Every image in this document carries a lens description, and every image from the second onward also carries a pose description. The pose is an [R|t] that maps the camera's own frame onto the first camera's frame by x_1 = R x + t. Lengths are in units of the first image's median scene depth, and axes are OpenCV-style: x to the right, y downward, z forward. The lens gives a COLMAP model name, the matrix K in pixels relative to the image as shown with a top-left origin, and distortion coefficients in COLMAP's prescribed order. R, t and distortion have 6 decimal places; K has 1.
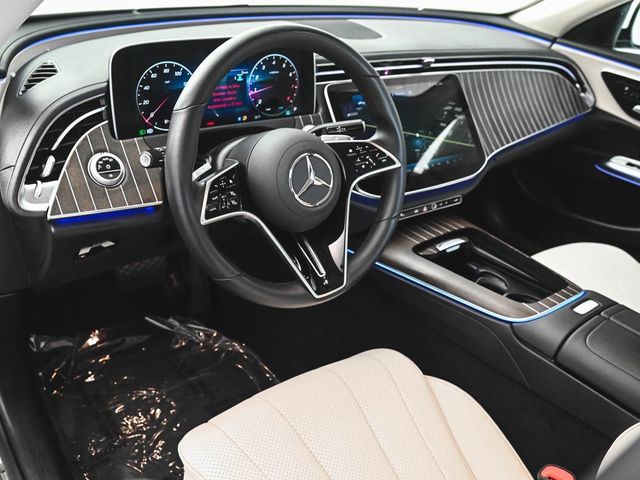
lens RADIAL K [[575.3, 0, 320.0], [0, 575.3, 240.0], [0, 0, 1]] dist [-0.046622, 0.003753]
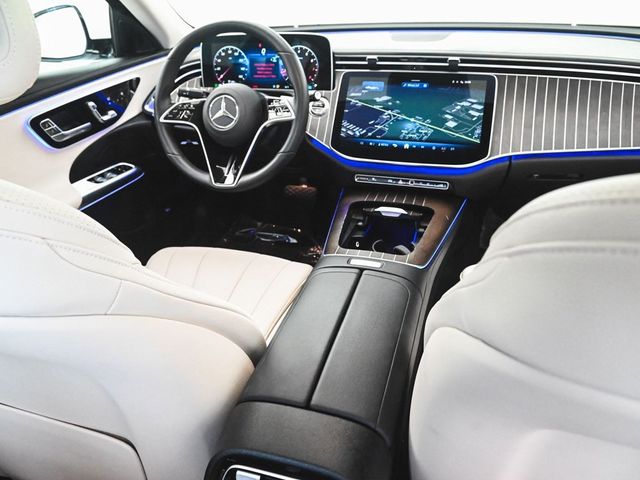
lens RADIAL K [[466.4, 0, 320.0], [0, 466.4, 240.0], [0, 0, 1]] dist [-0.040753, 0.002513]
pose [[0.582726, 0.294274, -0.757518, 1.061278], [-0.315205, 0.941009, 0.123081, -0.008777], [0.749051, 0.167051, 0.641106, 0.348798]]
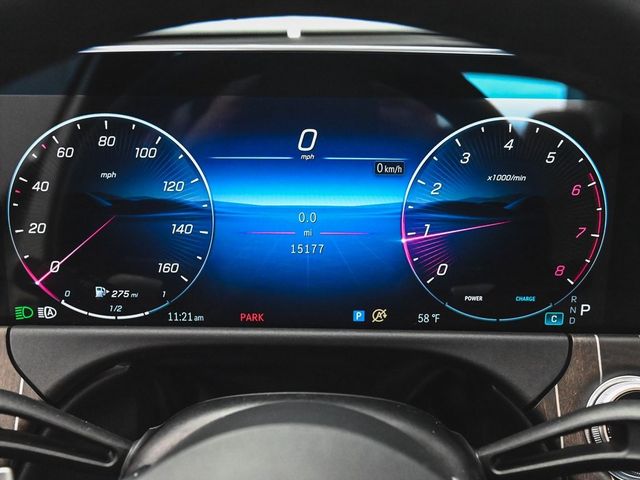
lens RADIAL K [[714.1, 0, 320.0], [0, 714.1, 240.0], [0, 0, 1]] dist [-0.010747, -0.006928]
pose [[0.785589, 0.117517, -0.607486, 0.070046], [-0.244117, 0.961023, -0.129778, -0.200495], [0.568556, 0.250250, 0.783657, 0.699581]]
